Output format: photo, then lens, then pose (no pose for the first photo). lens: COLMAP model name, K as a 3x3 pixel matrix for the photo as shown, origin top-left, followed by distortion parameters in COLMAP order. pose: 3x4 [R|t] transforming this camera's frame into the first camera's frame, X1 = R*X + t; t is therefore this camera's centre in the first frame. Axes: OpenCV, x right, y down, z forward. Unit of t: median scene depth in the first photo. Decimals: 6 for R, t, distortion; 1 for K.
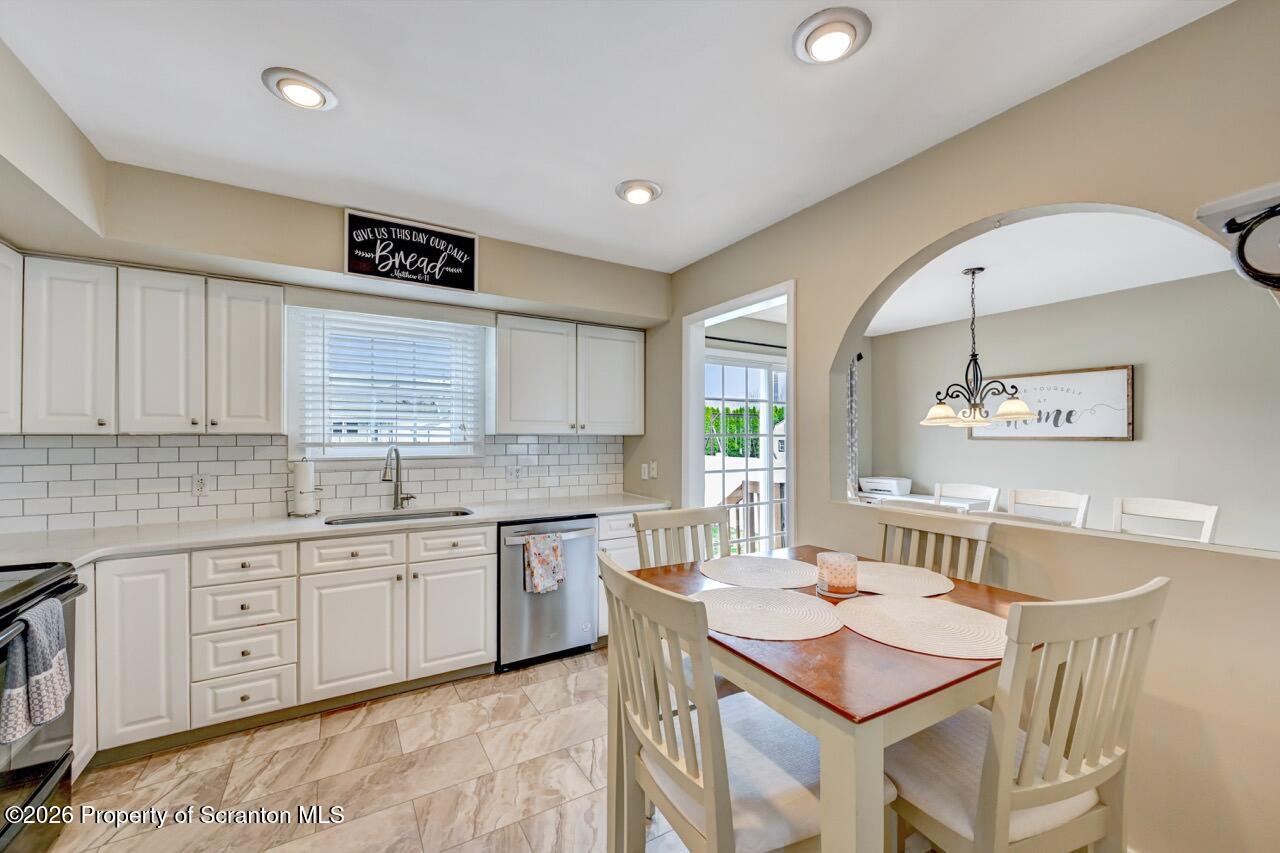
lens RADIAL K [[508.2, 0, 641.9], [0, 508.2, 434.2], [0, 0, 1]] dist [-0.004432, 0.001599]
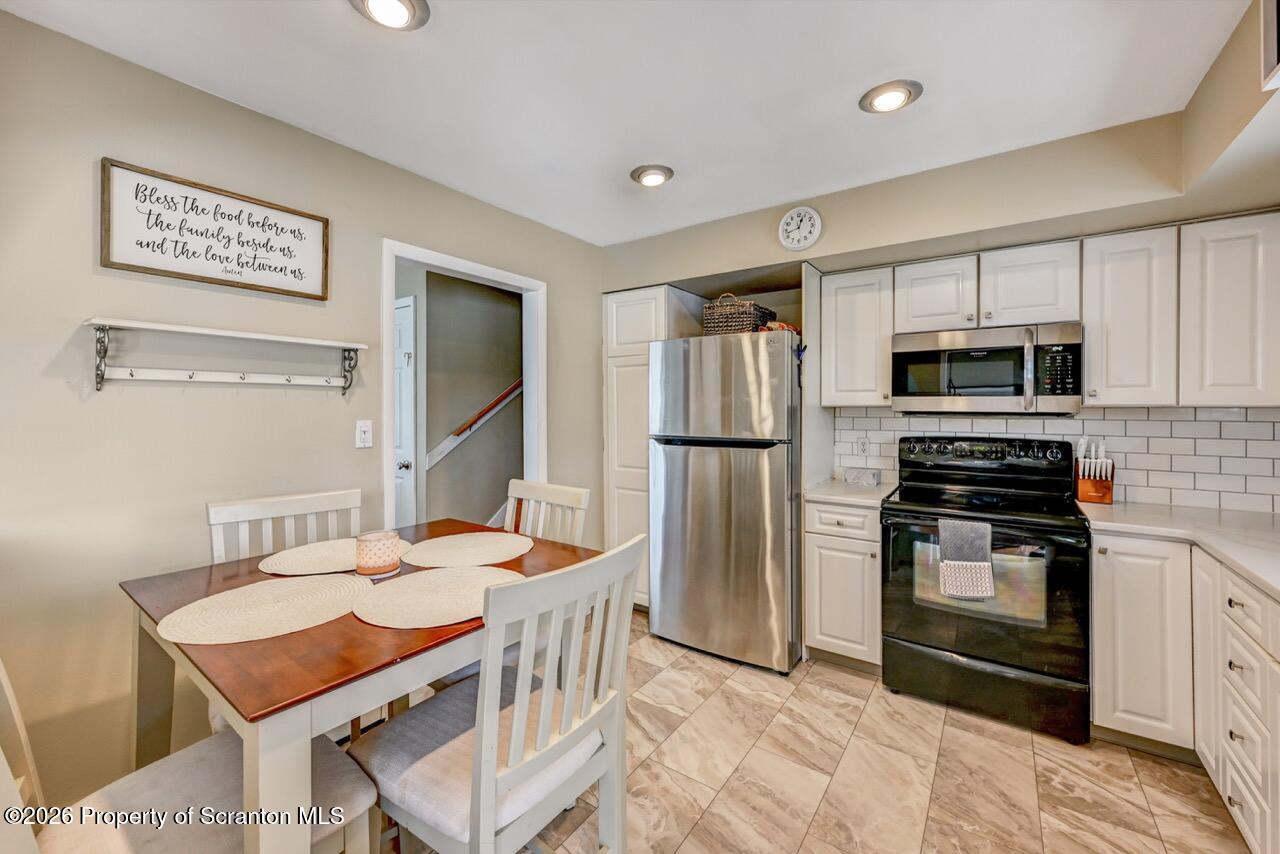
lens RADIAL K [[508.2, 0, 634.2], [0, 508.2, 399.6], [0, 0, 1]] dist [-0.004432, 0.001599]
pose [[-0.916250, -0.000298, -0.400607, 0.181345], [0.005583, 0.999893, -0.013513, -0.005920], [0.400569, -0.014618, -0.916150, 1.127881]]
